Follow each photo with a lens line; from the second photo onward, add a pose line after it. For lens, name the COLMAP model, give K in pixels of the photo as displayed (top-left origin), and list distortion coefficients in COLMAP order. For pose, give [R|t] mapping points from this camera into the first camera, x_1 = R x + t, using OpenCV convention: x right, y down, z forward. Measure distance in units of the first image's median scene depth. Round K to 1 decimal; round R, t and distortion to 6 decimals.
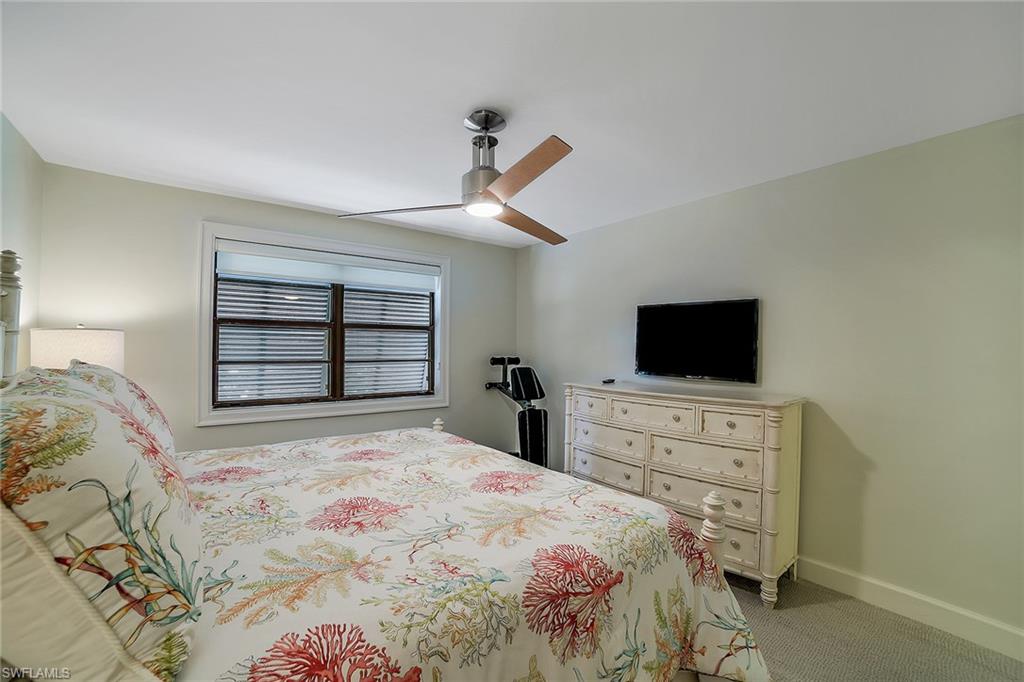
lens RADIAL K [[421.9, 0, 512.0], [0, 421.9, 341.0], [0, 0, 1]] dist [-0.108974, 0.036929]
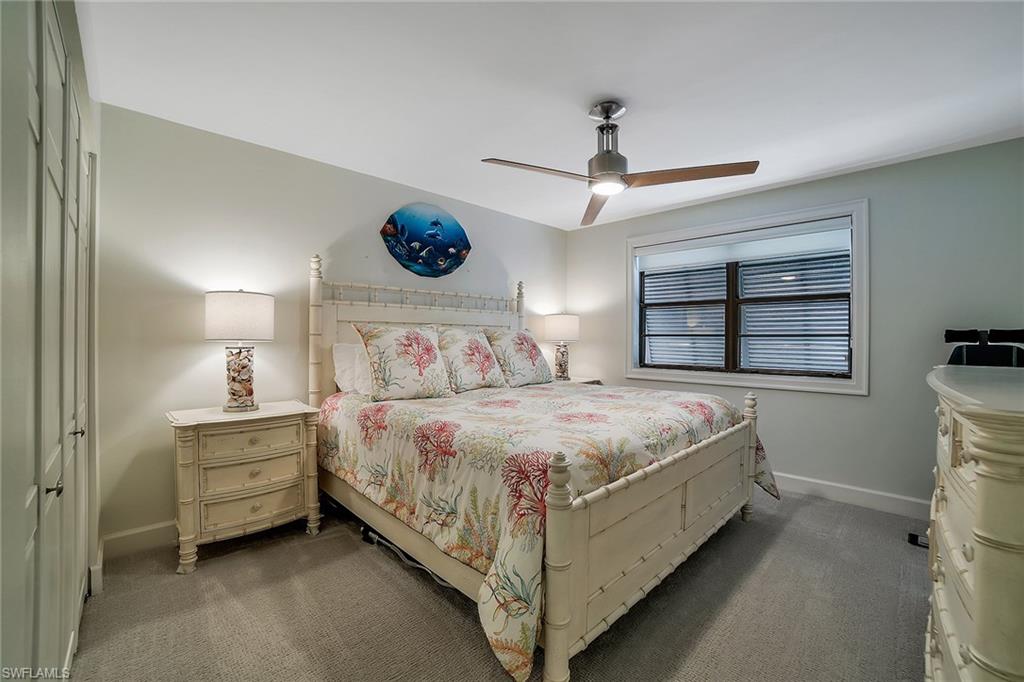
lens RADIAL K [[421.9, 0, 512.0], [0, 421.9, 341.0], [0, 0, 1]] dist [-0.108974, 0.036929]
pose [[0.099818, 0.002034, -0.995004, 0.568815], [0.011457, 0.999929, 0.003193, 0.054128], [0.994940, -0.011718, 0.099788, 0.336809]]
